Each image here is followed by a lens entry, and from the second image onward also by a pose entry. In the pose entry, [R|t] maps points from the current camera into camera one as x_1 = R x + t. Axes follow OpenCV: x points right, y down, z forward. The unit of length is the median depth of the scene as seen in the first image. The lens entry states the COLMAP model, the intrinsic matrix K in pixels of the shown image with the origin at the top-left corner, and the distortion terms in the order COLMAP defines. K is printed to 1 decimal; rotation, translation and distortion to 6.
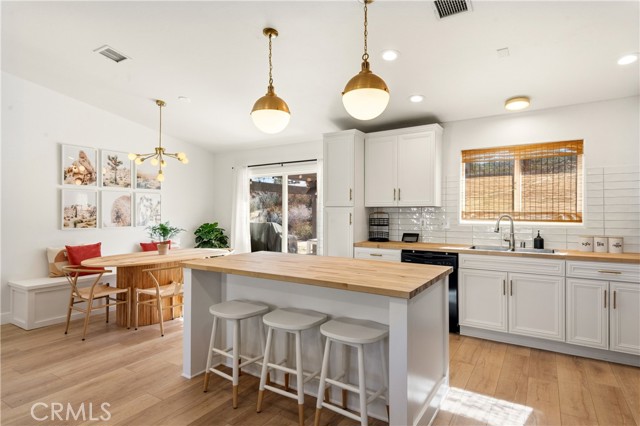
lens RADIAL K [[349.6, 0, 319.8], [0, 349.6, 212.2], [0, 0, 1]] dist [0.028821, 0.000327]
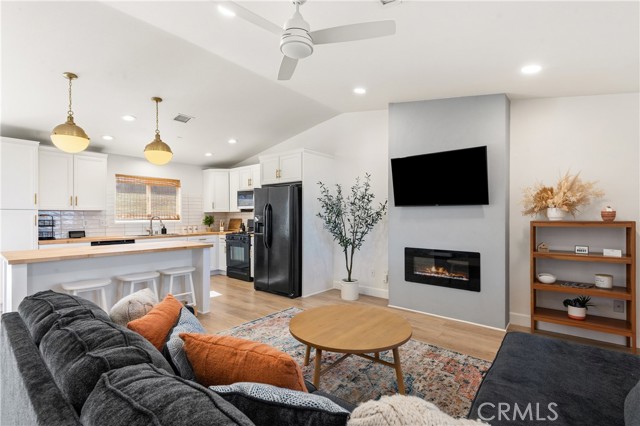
lens RADIAL K [[298.8, 0, 317.5], [0, 298.8, 215.5], [0, 0, 1]] dist [0.012614, -0.001109]
pose [[0.122757, -0.001000, 0.992436, -0.789648], [0.000281, 0.999999, 0.000973, 0.002059], [-0.992437, 0.000159, 0.122757, -0.023884]]
